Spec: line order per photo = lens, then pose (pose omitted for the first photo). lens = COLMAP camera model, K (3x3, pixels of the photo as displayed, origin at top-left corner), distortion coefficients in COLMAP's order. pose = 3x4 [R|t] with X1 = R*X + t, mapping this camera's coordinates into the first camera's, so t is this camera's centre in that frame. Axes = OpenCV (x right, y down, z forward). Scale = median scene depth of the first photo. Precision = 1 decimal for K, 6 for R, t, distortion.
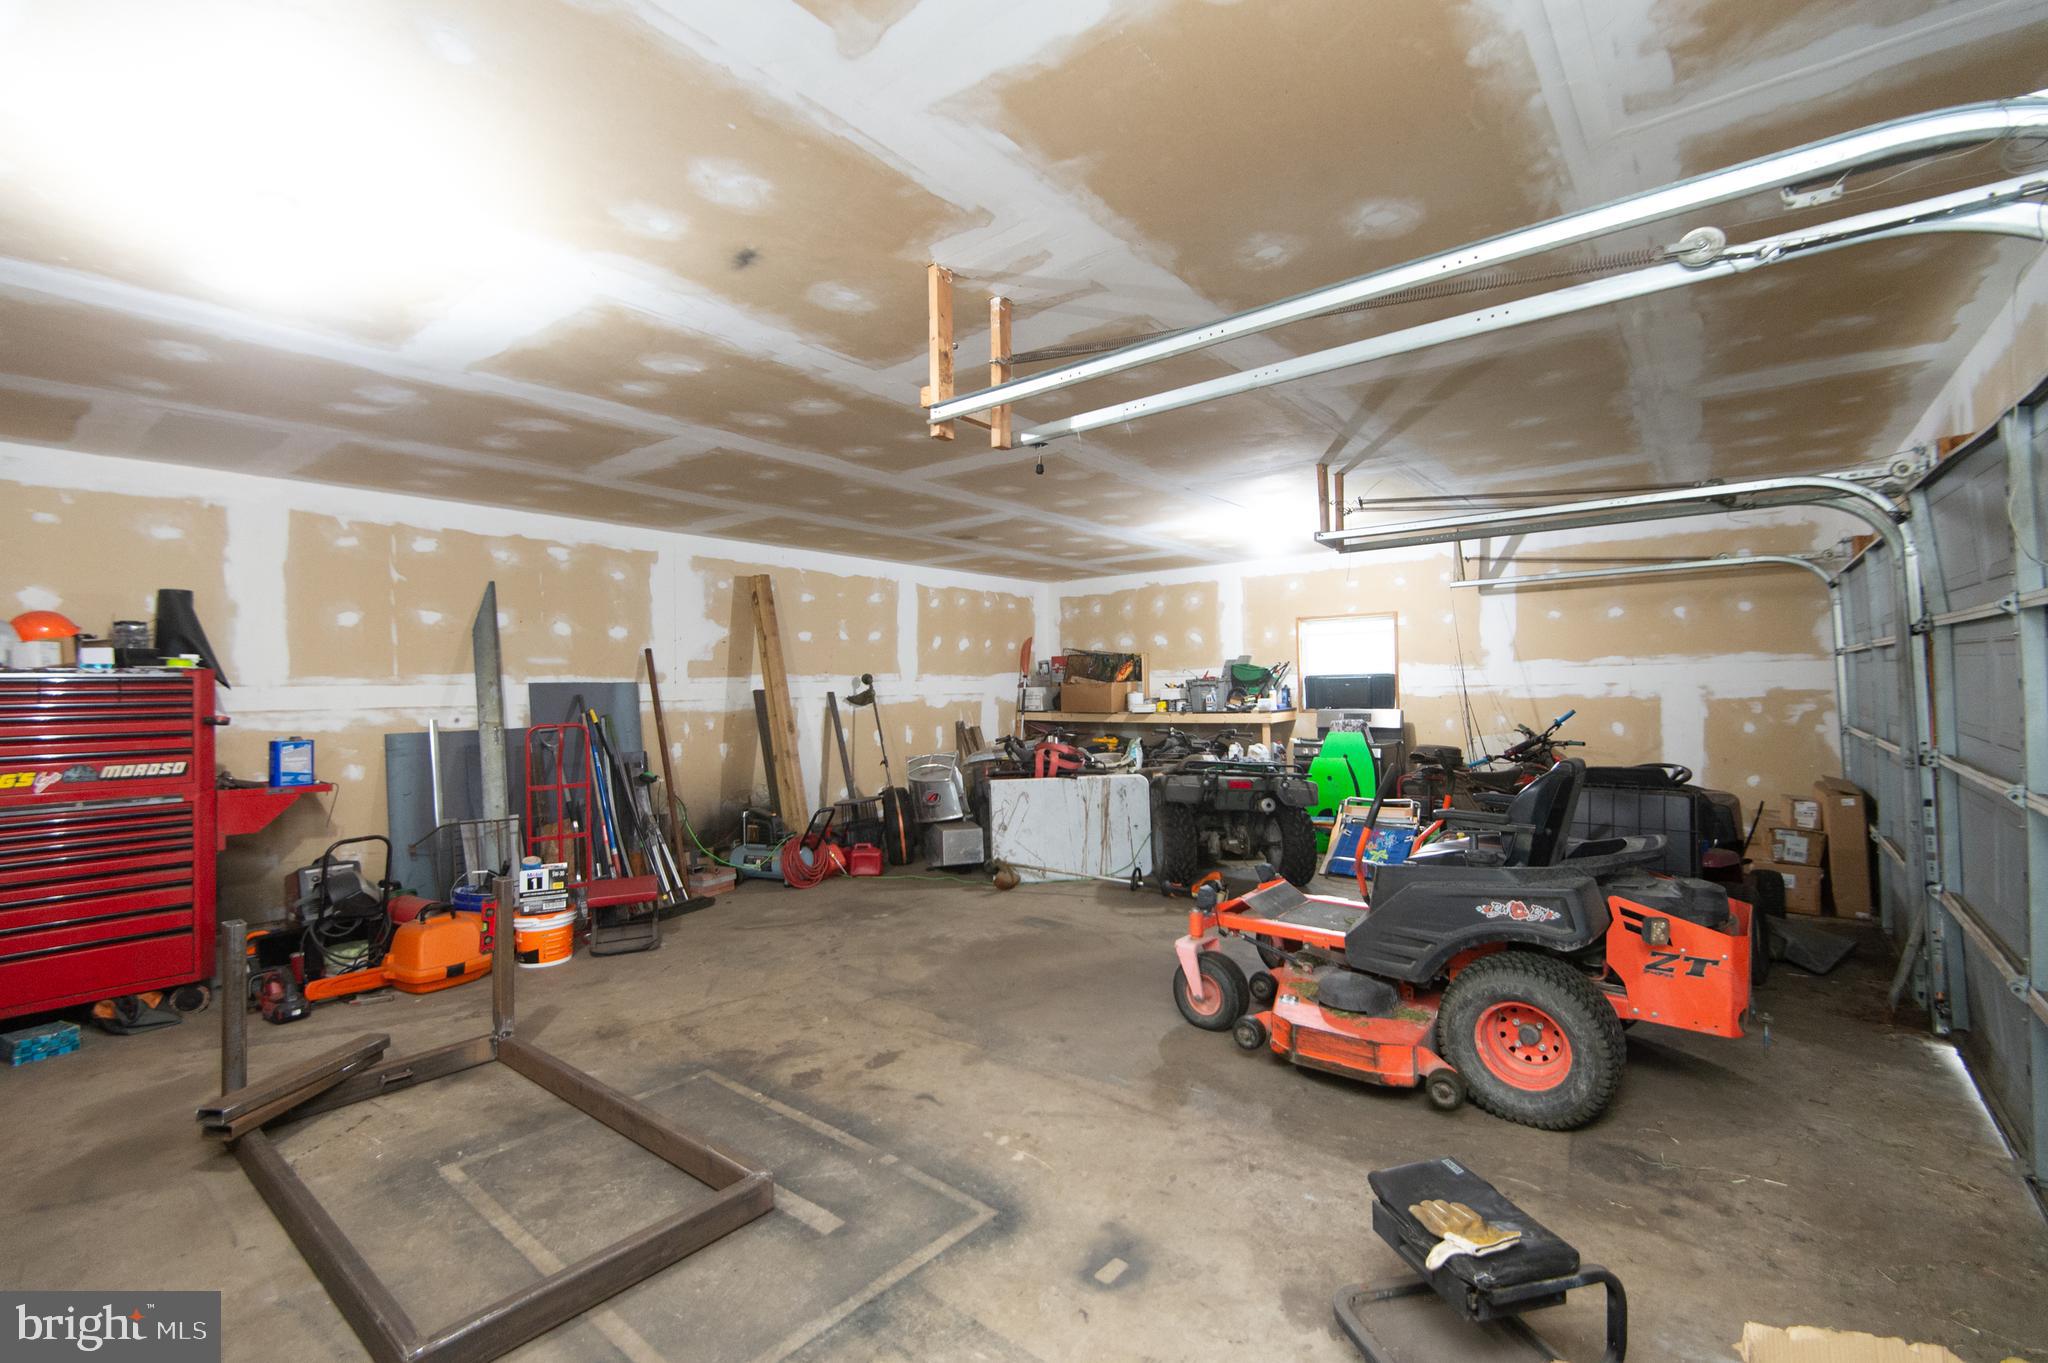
lens RADIAL K [[900.8, 0, 1032.3], [0, 900.8, 675.7], [0, 0, 1]] dist [0.020198, -0.009280]
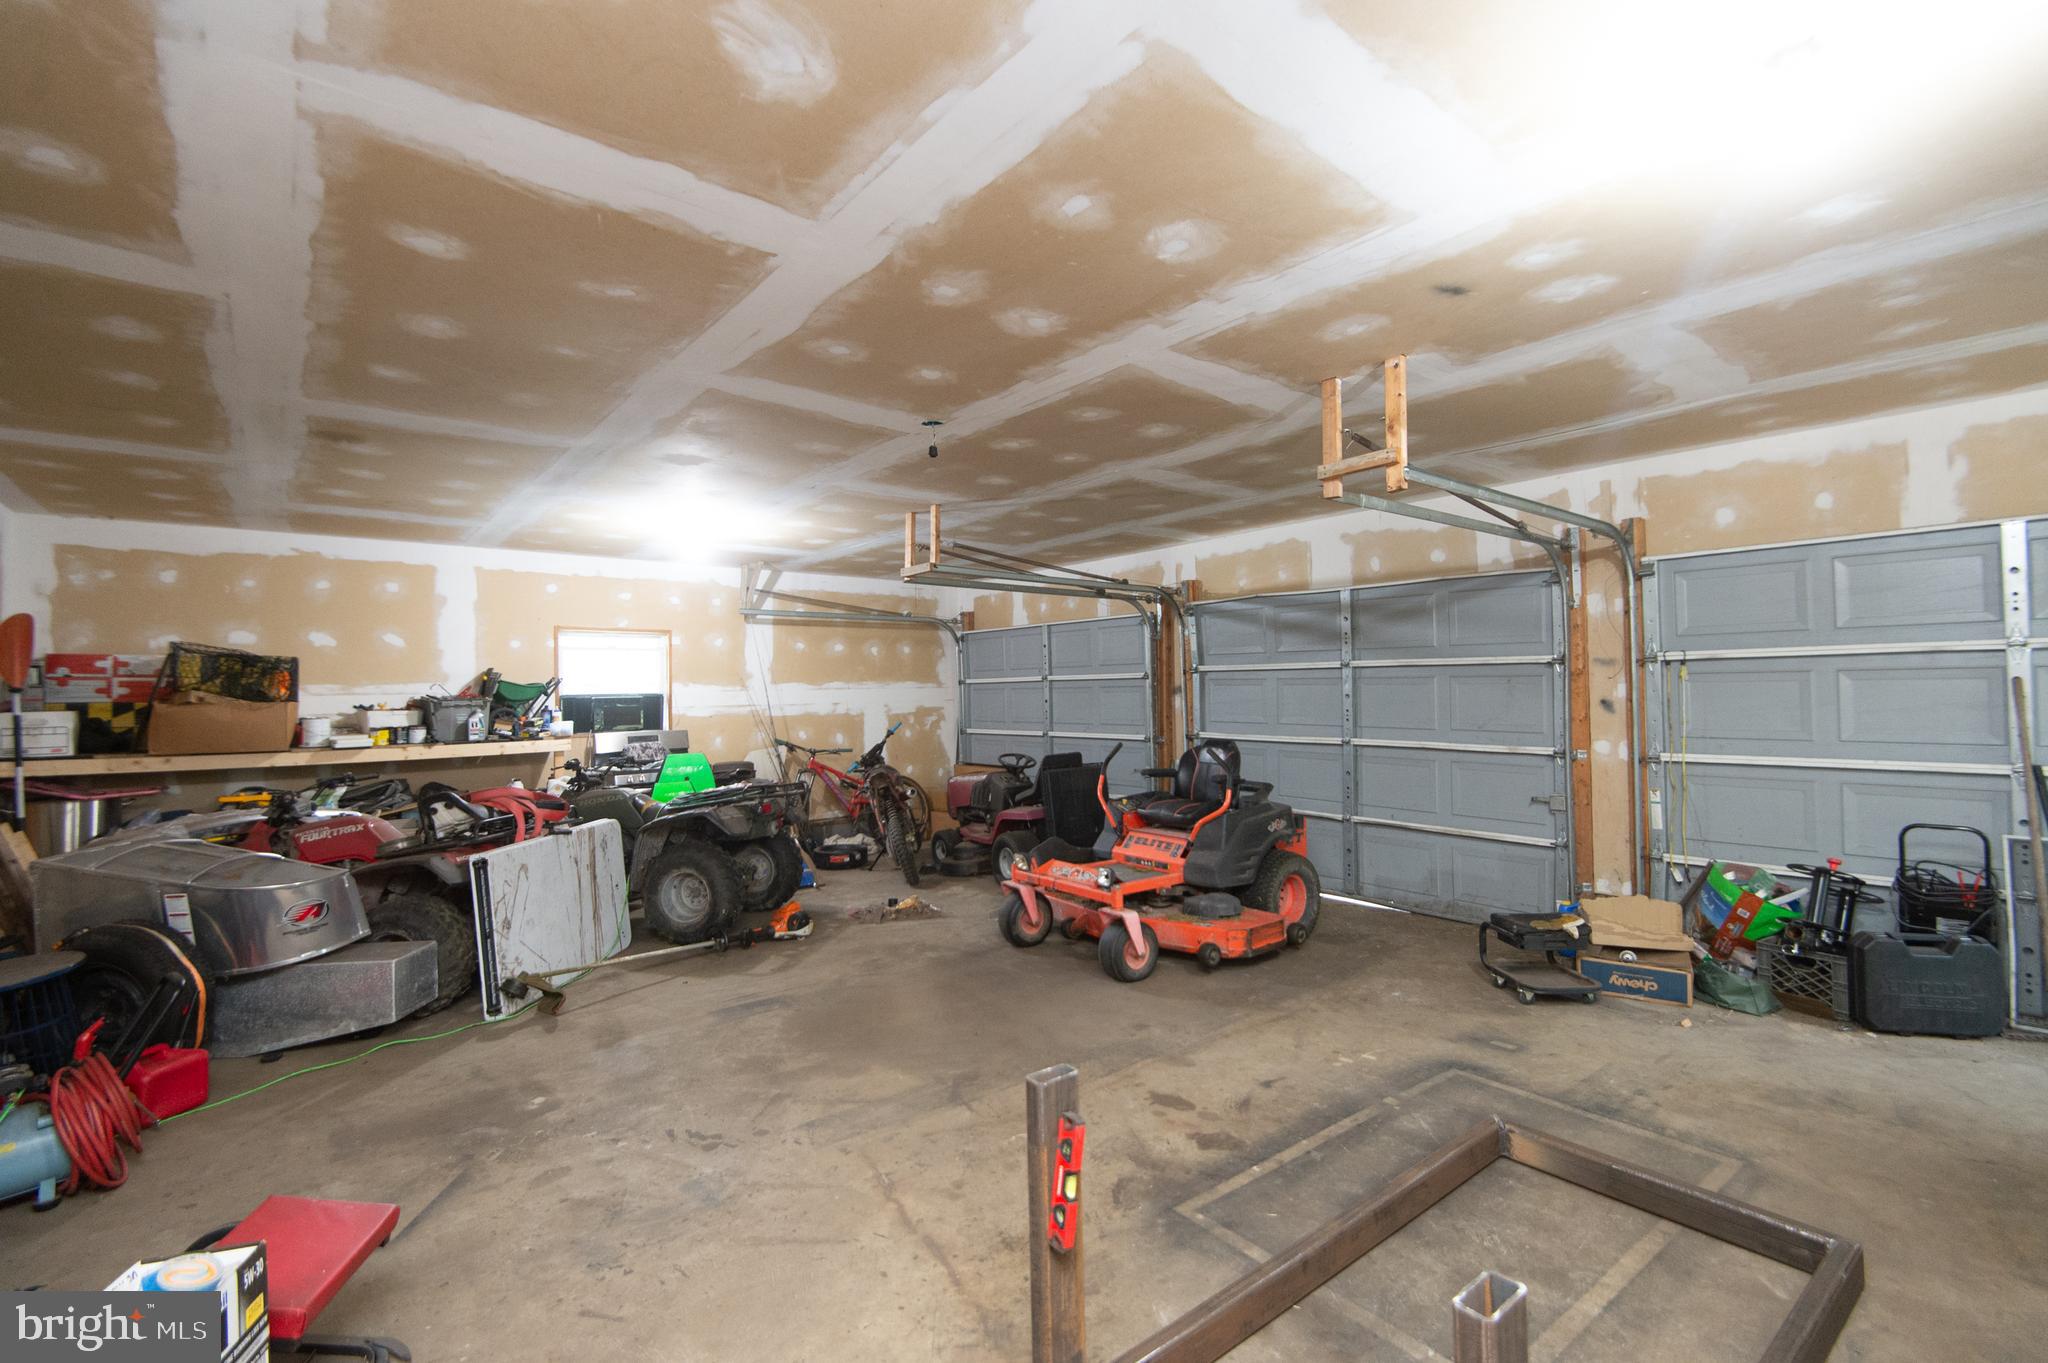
lens RADIAL K [[900.8, 0, 1043.8], [0, 900.8, 673.0], [0, 0, 1]] dist [0.020198, -0.009280]
pose [[0.211171, 0.038390, 0.976695, -0.794264], [-0.000171, 0.999230, -0.039239, 0.023575], [-0.977449, 0.008119, 0.211015, 0.677751]]
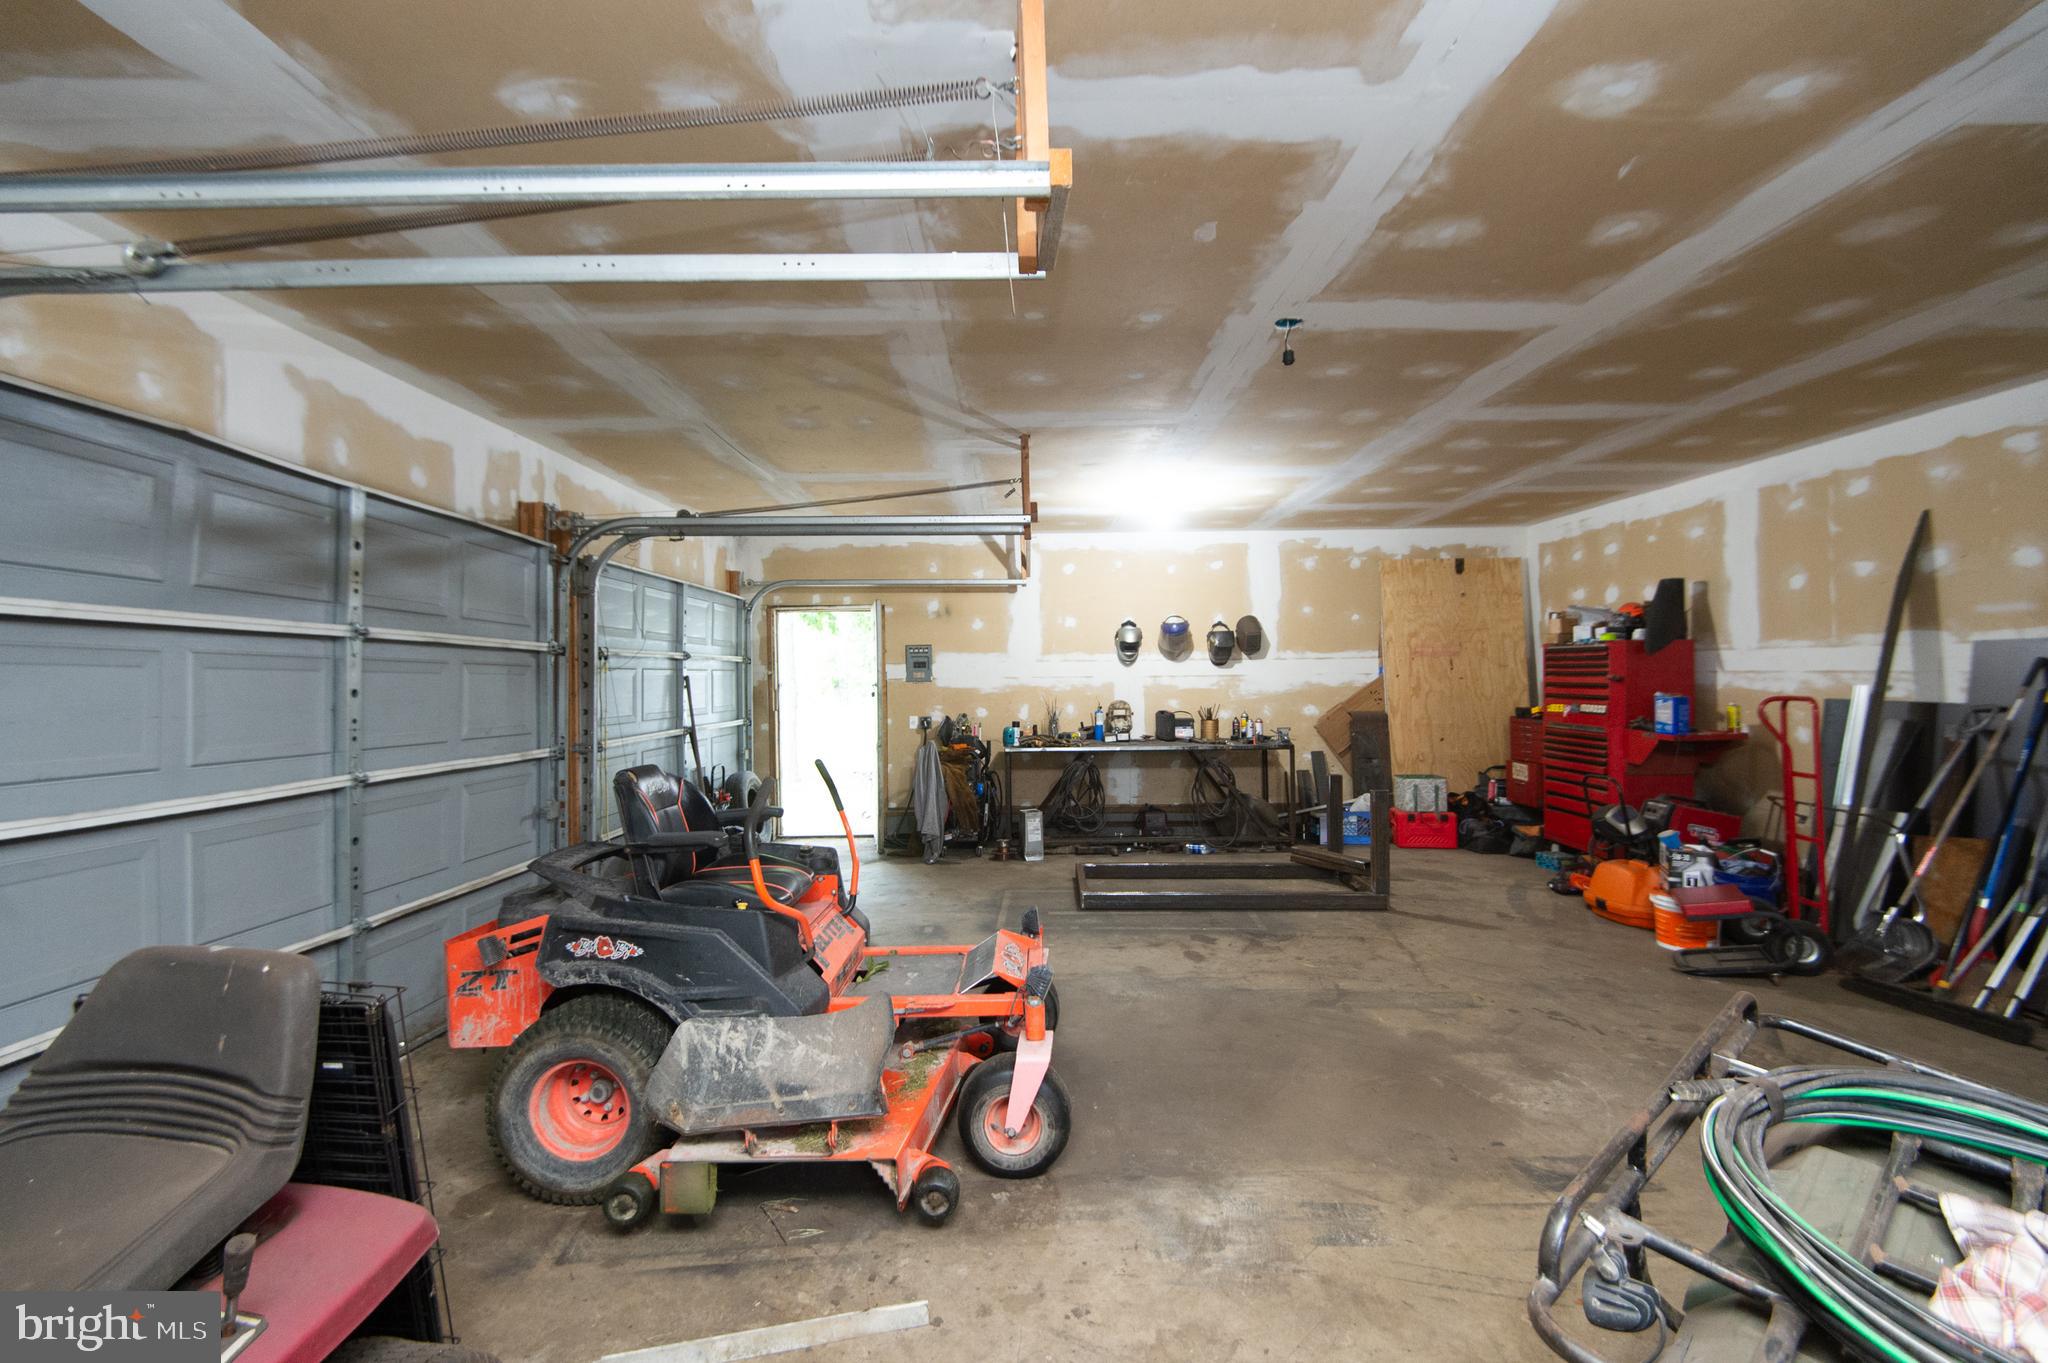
lens RADIAL K [[900.8, 0, 1014.6], [0, 900.8, 670.8], [0, 0, 1]] dist [0.020198, -0.009280]
pose [[-0.794529, 0.027713, -0.606594, 0.588571], [0.035275, 0.999378, -0.000546, 0.006516], [0.606201, -0.021831, -0.795012, 1.366501]]
